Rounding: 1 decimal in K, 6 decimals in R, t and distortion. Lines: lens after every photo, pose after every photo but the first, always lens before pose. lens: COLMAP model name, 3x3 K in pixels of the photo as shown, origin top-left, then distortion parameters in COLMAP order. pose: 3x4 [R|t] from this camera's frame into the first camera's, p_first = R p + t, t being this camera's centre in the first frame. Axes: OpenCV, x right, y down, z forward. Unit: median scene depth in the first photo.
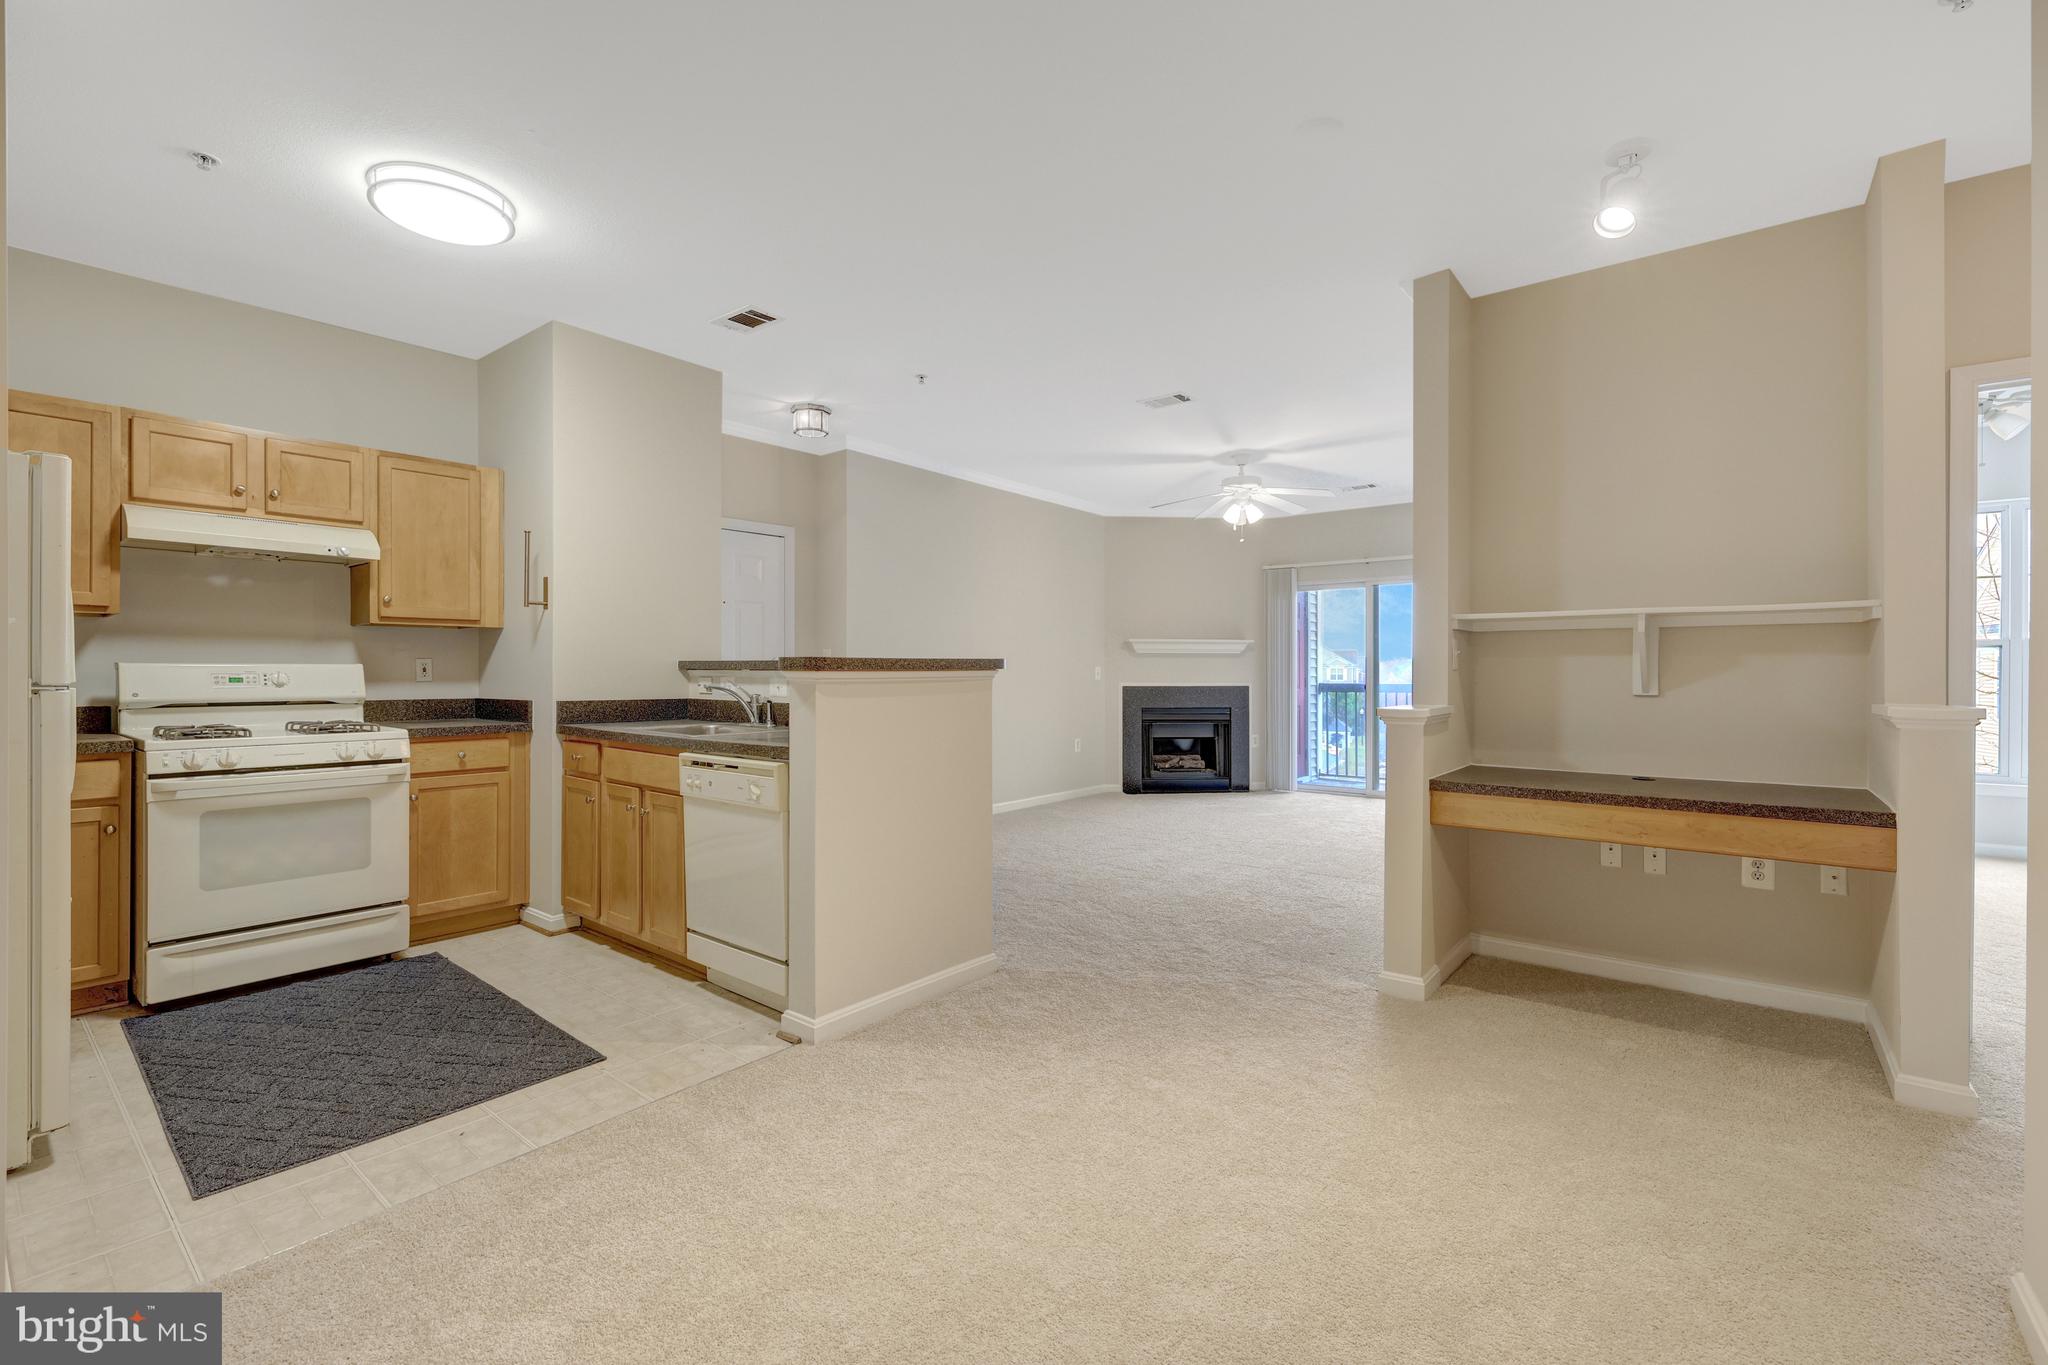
lens RADIAL K [[881.2, 0, 1021.4], [0, 881.2, 671.7], [0, 0, 1]] dist [-0.000291, 0.000258]
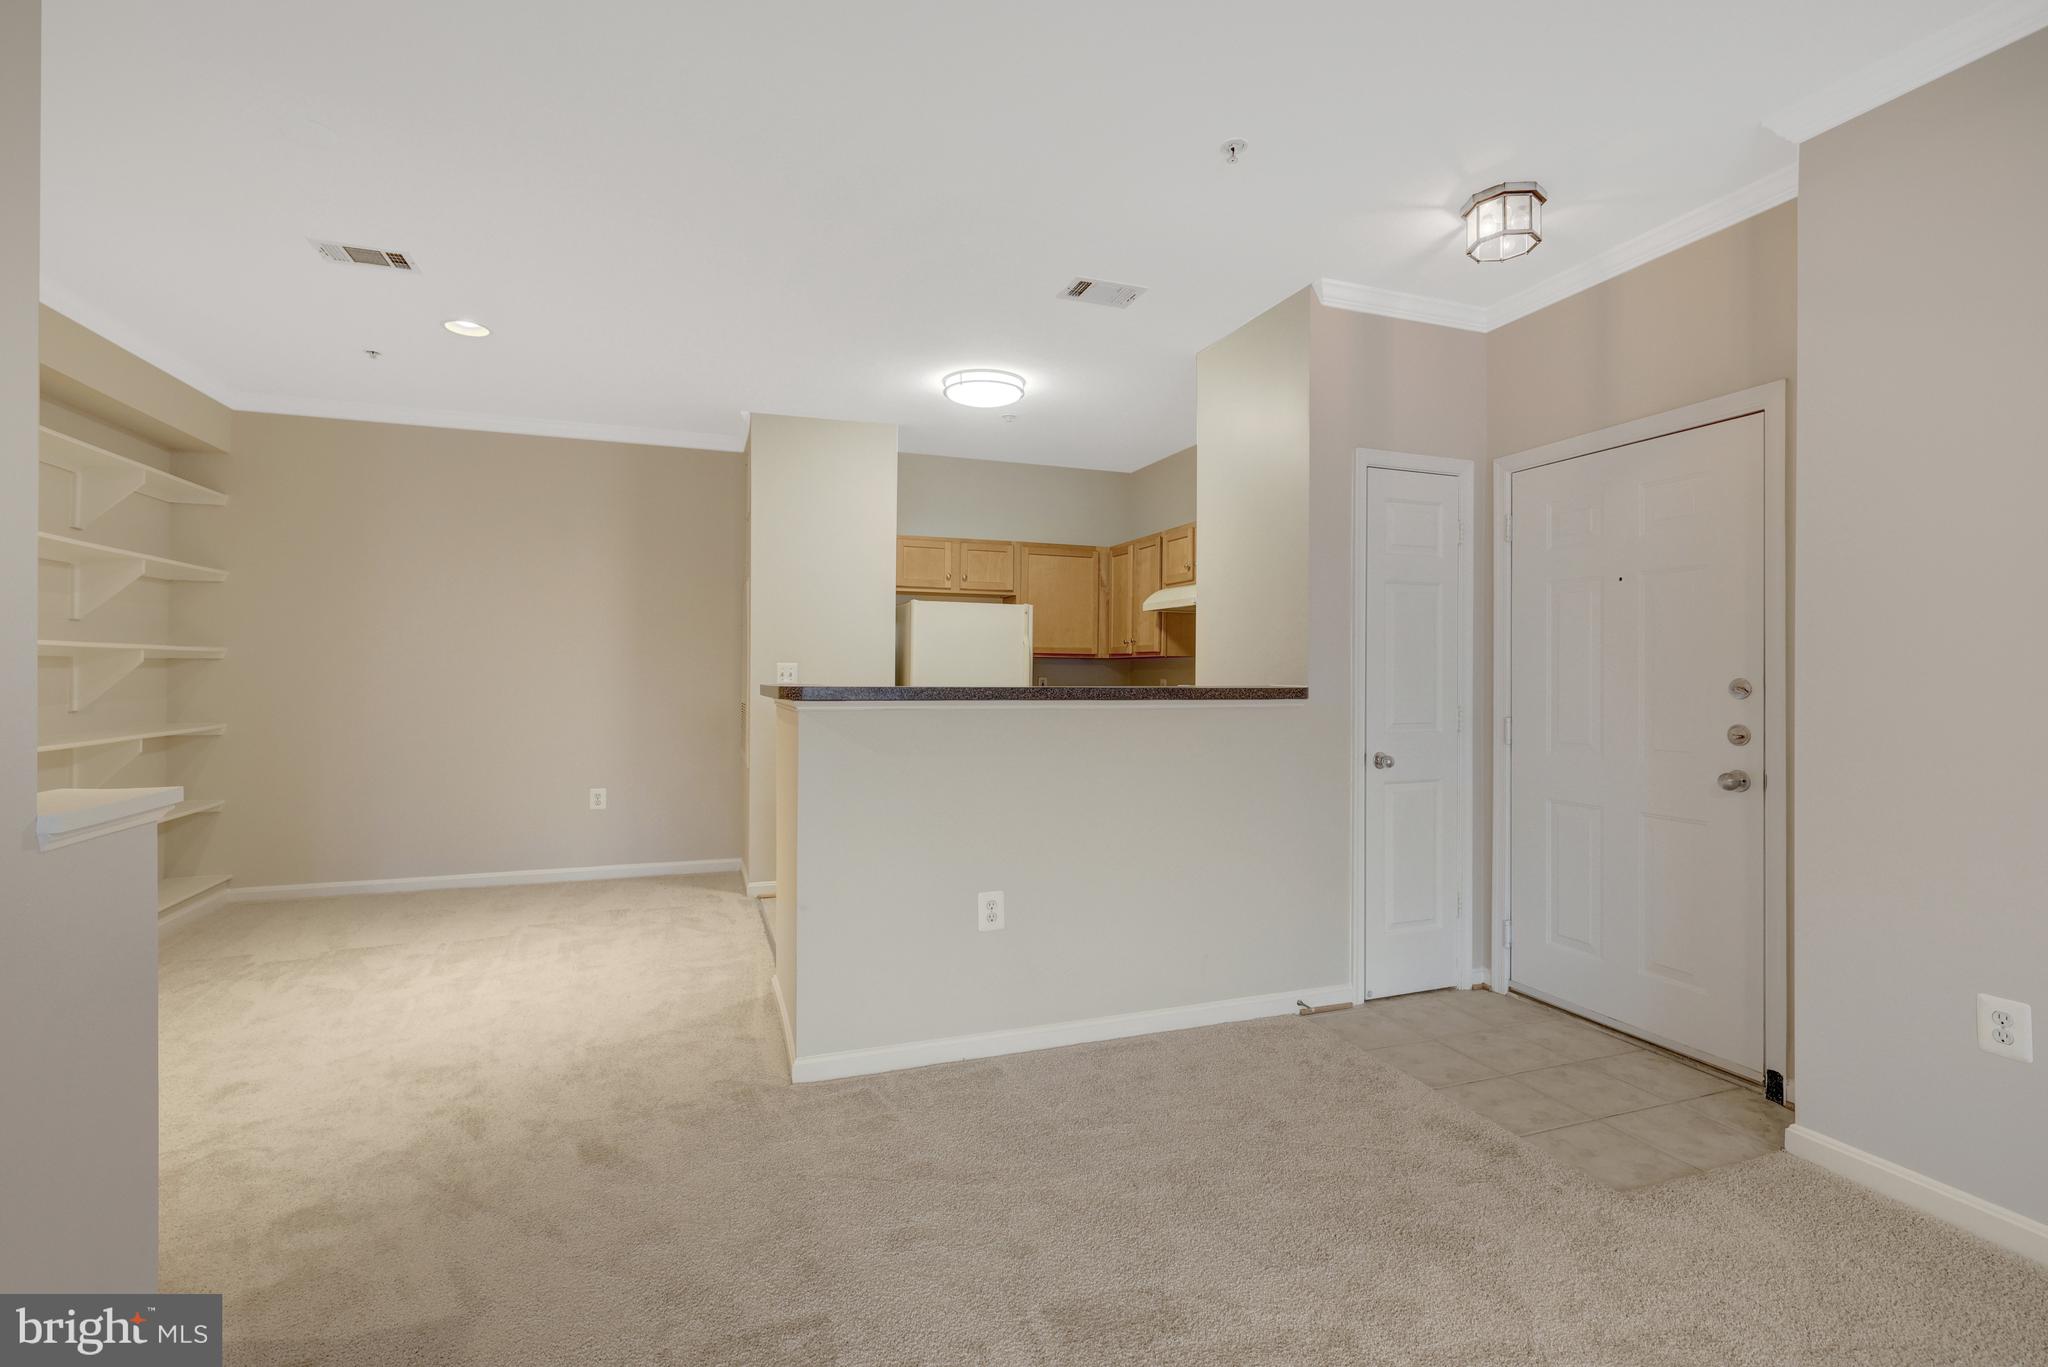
lens RADIAL K [[927.5, 0, 1019.2], [0, 927.5, 675.5], [0, 0, 1]] dist [-0.001756, -0.000850]
pose [[-0.525555, -0.003328, -0.850753, 0.475980], [-0.007627, 0.999971, 0.000800, -0.022394], [0.850726, 0.006909, -0.525564, 1.336657]]
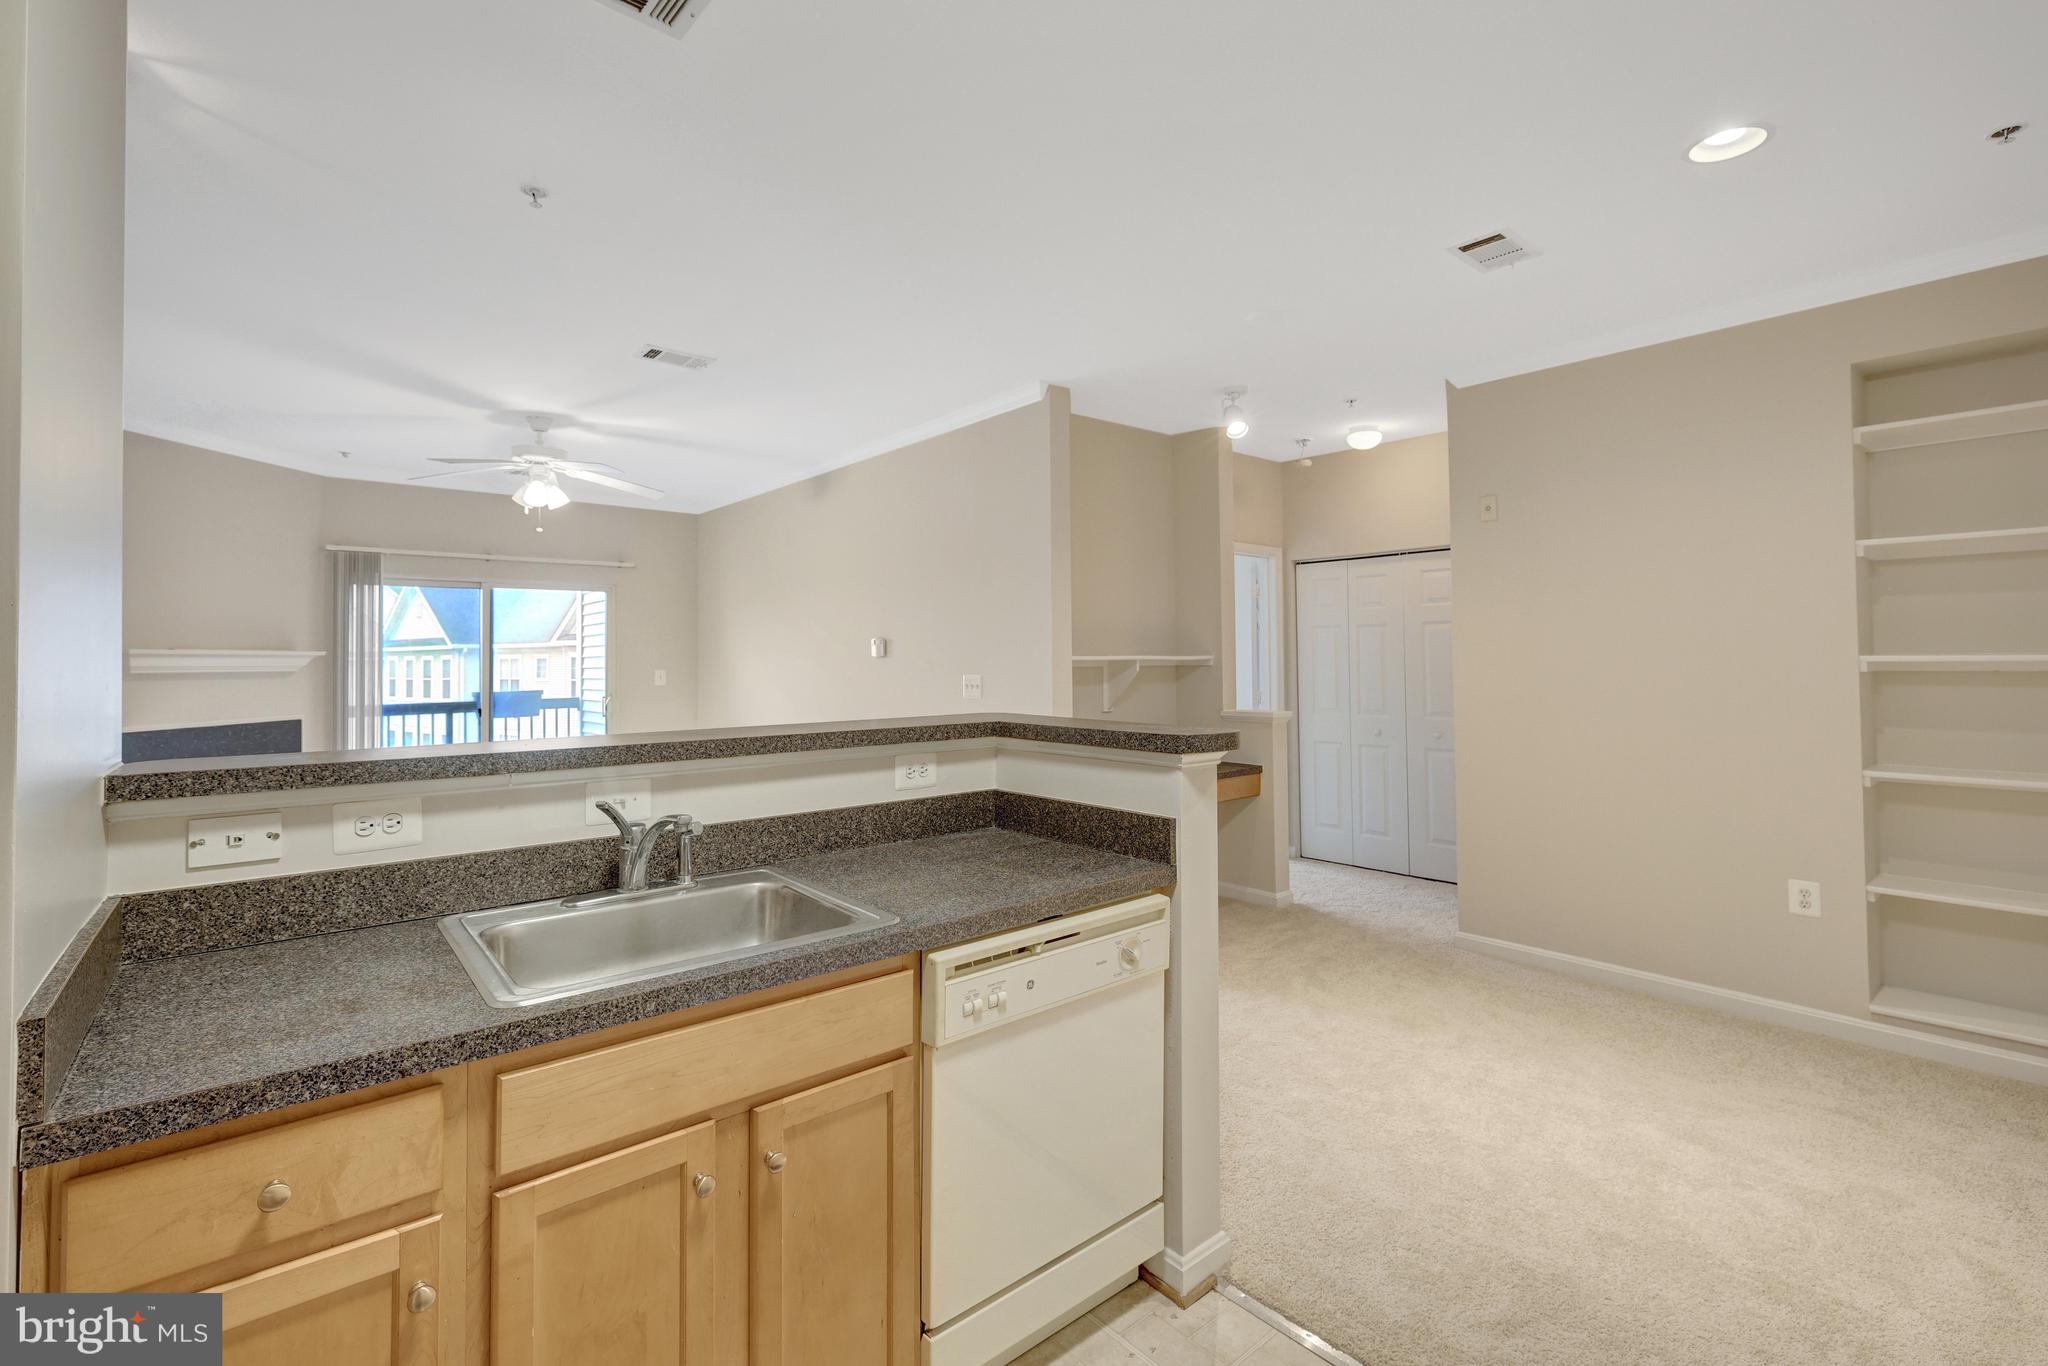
lens RADIAL K [[904.5, 0, 1028.1], [0, 904.5, 641.5], [0, 0, 1]] dist [0.001710, 0.000296]
pose [[0.181849, 0.016540, 0.983187, -0.676268], [0.009228, 0.999786, -0.018526, -0.052582], [-0.983283, 0.012441, 0.181658, 0.683439]]
